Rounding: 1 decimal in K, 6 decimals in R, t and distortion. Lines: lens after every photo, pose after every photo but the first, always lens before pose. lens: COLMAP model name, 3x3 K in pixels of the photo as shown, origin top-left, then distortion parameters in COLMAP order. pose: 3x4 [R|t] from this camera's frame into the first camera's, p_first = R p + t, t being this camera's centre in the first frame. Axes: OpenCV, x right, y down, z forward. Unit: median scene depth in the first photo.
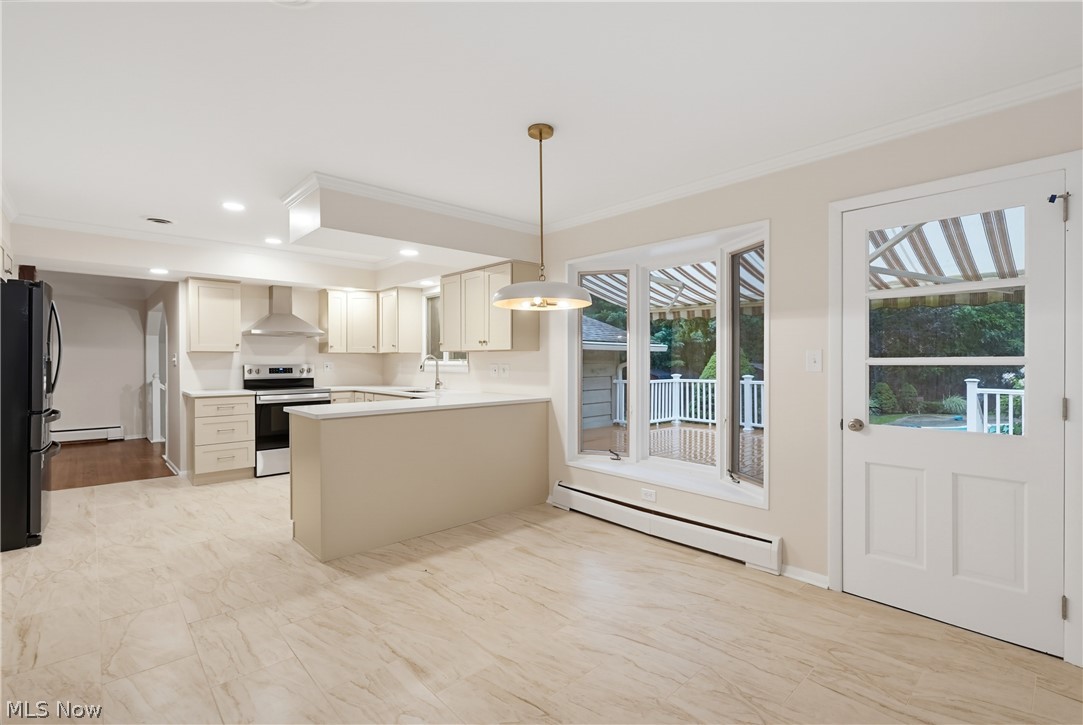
lens RADIAL K [[493.7, 0, 546.3], [0, 493.7, 365.8], [0, 0, 1]] dist [-0.009105, 0.001785]
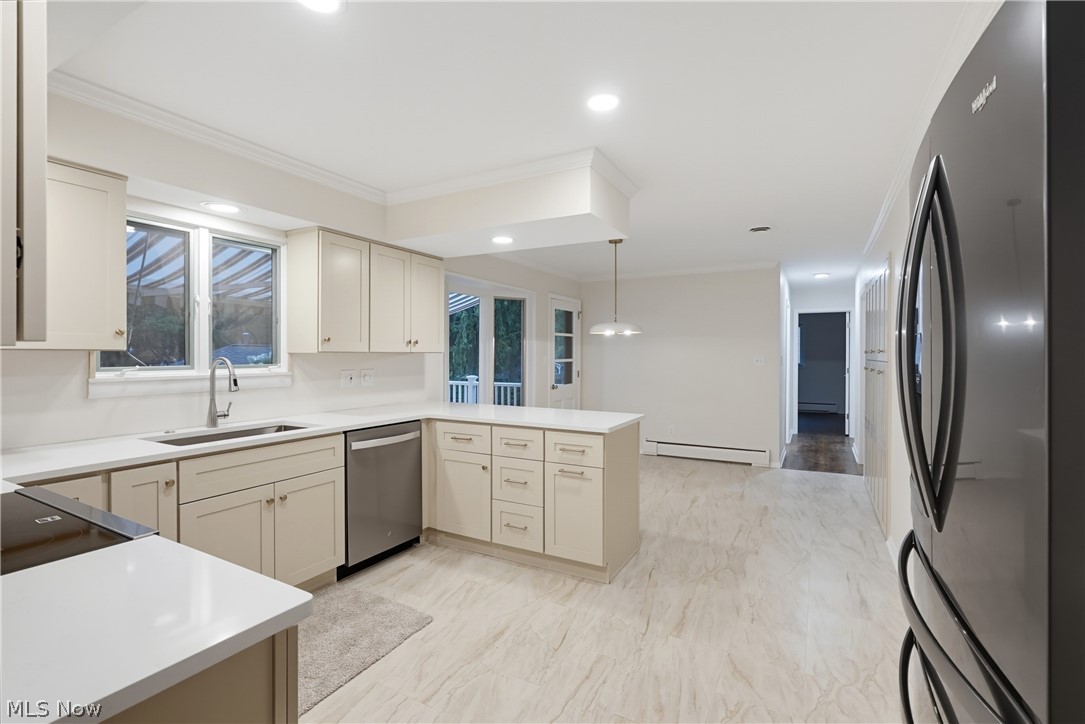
lens RADIAL K [[494.6, 0, 538.0], [0, 494.6, 354.9], [0, 0, 1]] dist [-0.009105, 0.001785]
pose [[-0.300463, -0.003313, 0.953788, -0.844944], [0.006887, 0.999960, 0.005643, -0.026579], [-0.953769, 0.008264, -0.300429, 0.904051]]
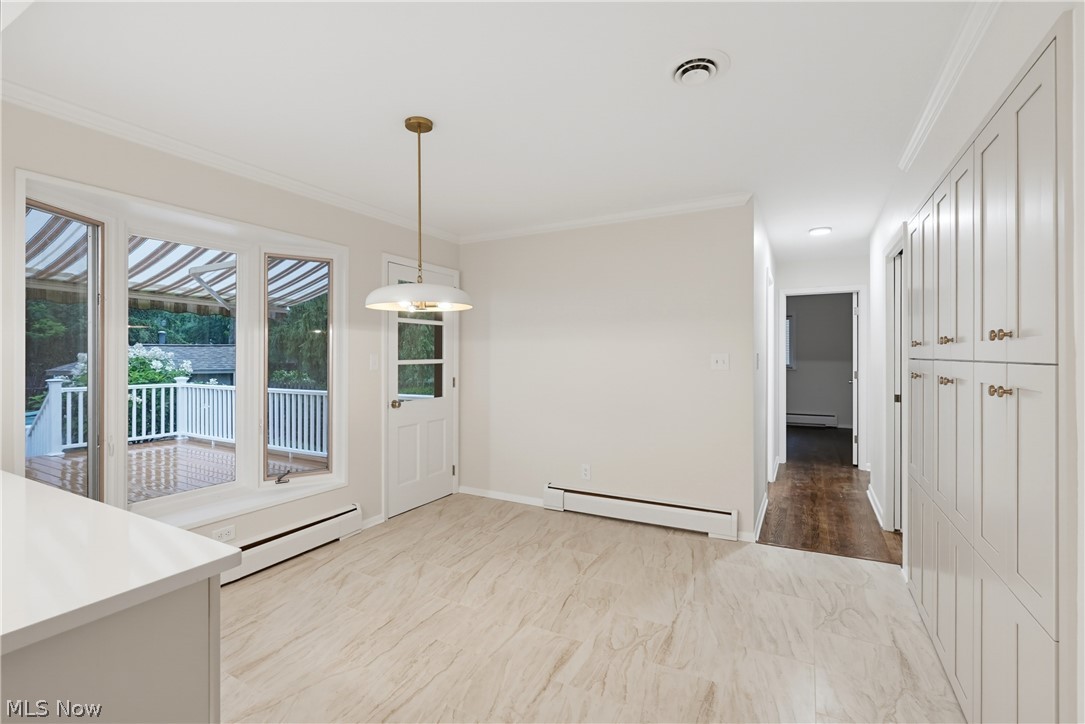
lens RADIAL K [[494.6, 0, 532.3], [0, 494.6, 354.8], [0, 0, 1]] dist [-0.009105, 0.001785]
pose [[-0.307797, 0.001746, 0.951451, -0.477911], [0.010501, 0.999944, 0.001562, -0.015395], [-0.951394, 0.010471, -0.307798, 0.528169]]
